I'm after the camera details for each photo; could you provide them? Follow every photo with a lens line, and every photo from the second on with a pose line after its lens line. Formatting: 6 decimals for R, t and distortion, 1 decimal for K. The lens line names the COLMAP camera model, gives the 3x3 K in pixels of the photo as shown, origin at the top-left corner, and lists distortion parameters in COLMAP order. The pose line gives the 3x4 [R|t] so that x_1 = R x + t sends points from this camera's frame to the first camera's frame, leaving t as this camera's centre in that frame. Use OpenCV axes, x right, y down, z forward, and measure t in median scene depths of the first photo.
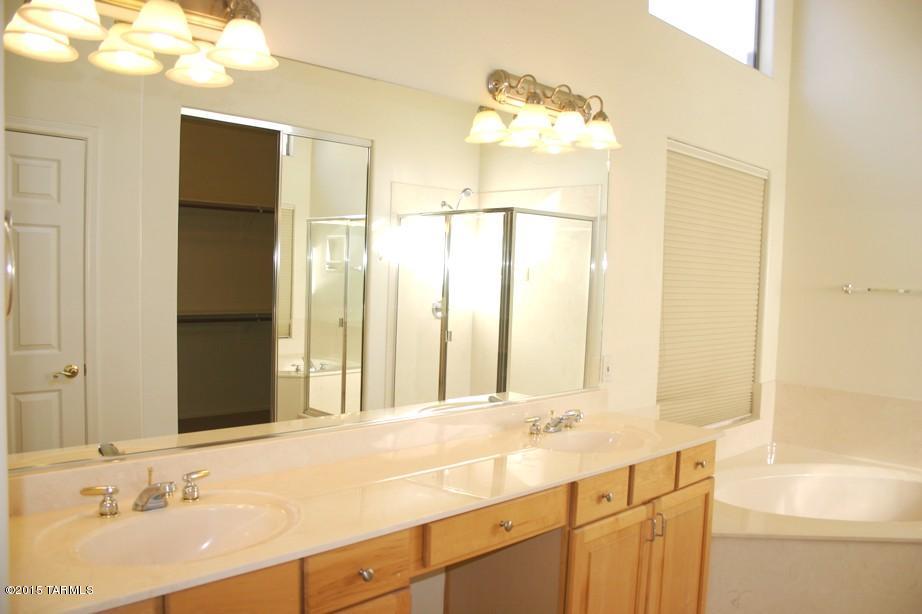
lens RADIAL K [[750.6, 0, 461.0], [0, 750.6, 307.0], [0, 0, 1]] dist [-0.165517, 0.143350]
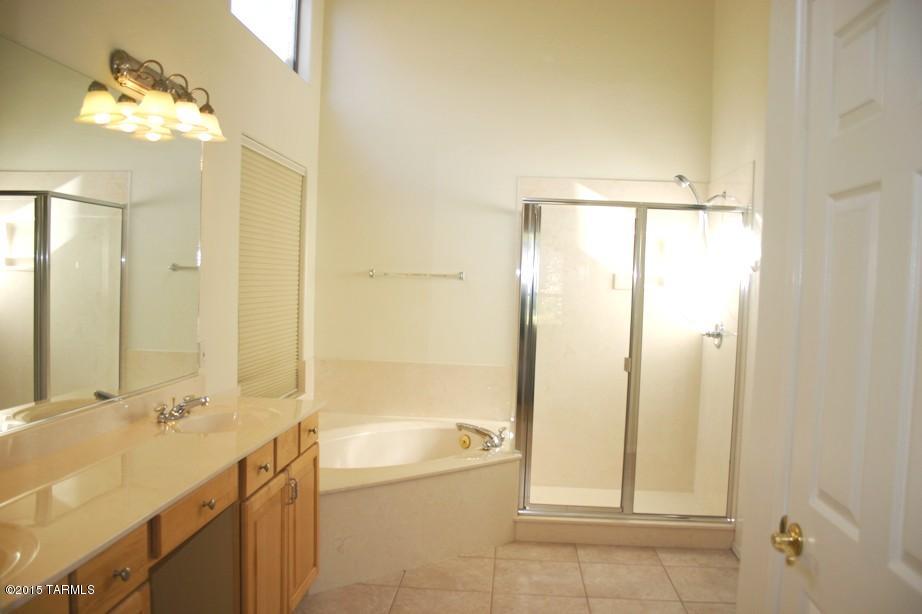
lens RADIAL K [[741.5, 0, 462.1], [0, 741.5, 319.4], [0, 0, 1]] dist [-0.148999, 0.114516]
pose [[0.754818, -0.049476, 0.654066, -0.219825], [0.027954, 0.998672, 0.043284, 0.001041], [-0.655339, -0.014388, 0.755198, 0.003359]]
